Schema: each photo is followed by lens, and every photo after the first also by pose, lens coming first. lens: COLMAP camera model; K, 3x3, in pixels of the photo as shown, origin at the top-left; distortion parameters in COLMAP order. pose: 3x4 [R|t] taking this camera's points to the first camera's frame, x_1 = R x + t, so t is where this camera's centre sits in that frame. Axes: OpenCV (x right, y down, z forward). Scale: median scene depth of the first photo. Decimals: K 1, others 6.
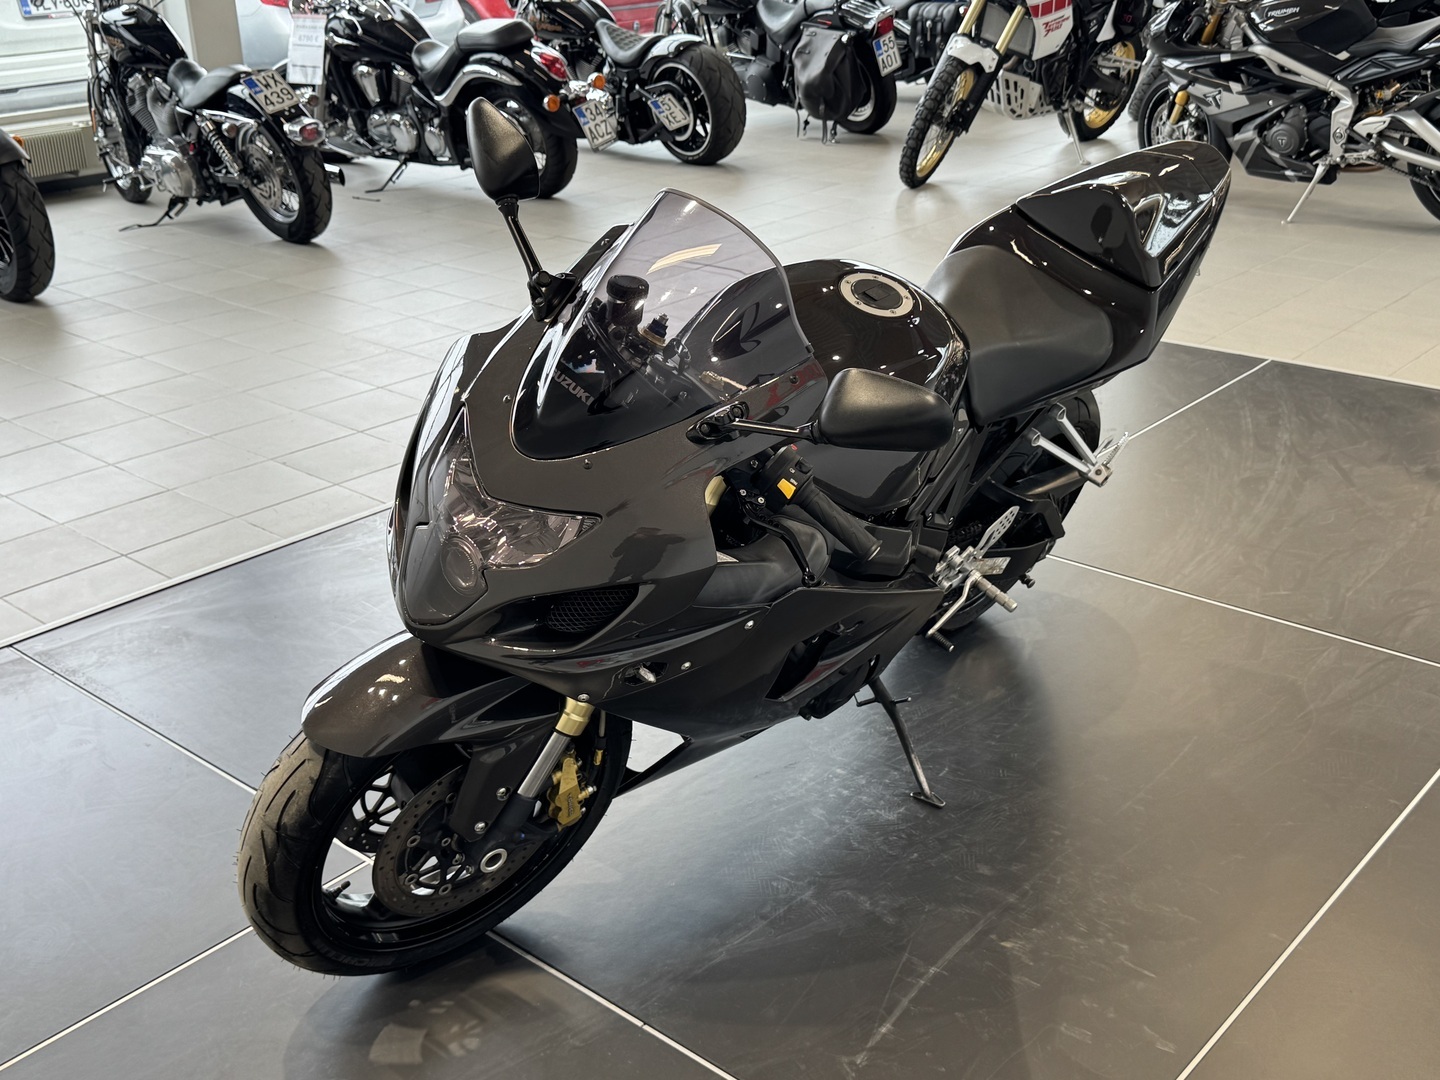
lens RADIAL K [[1603.9, 0, 718.6], [0, 1603.9, 544.4], [0, 0, 1]] dist [0.088792, 0.000000]
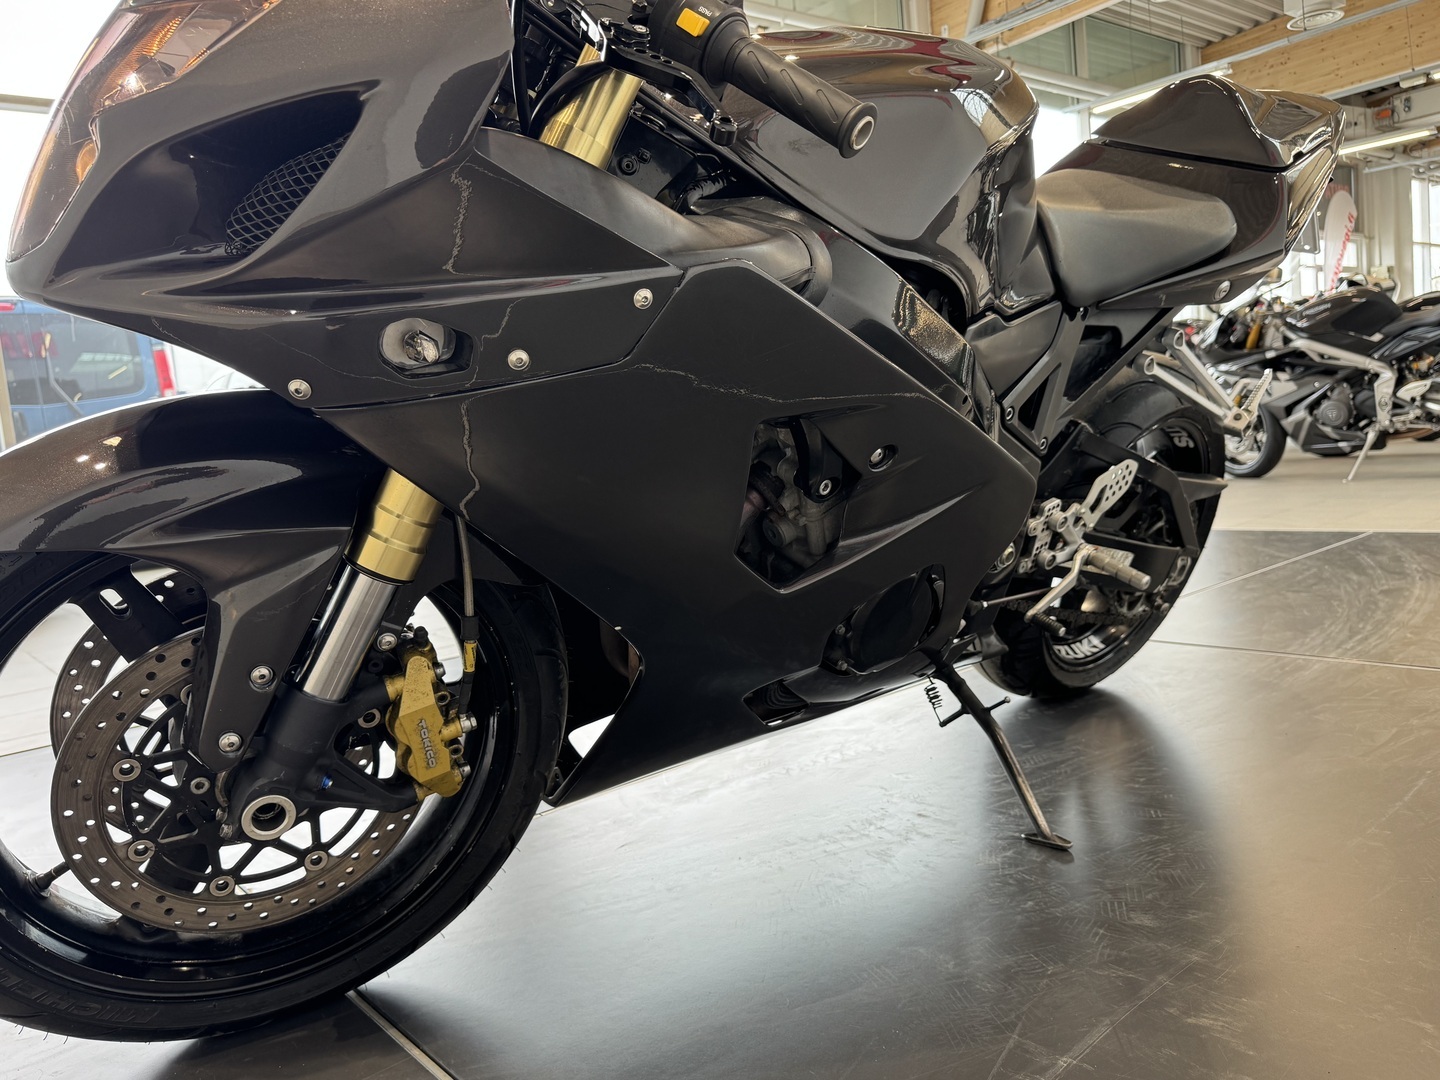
lens RADIAL K [[1080.1, 0, 724.0], [0, 1080.1, 531.7], [0, 0, 1]] dist [0.056332, -0.034380]
pose [[0.986351, -0.049252, -0.157117, 0.029946], [0.001332, 0.956570, -0.291500, 0.069410], [0.164651, 0.287312, 0.943579, 0.202407]]
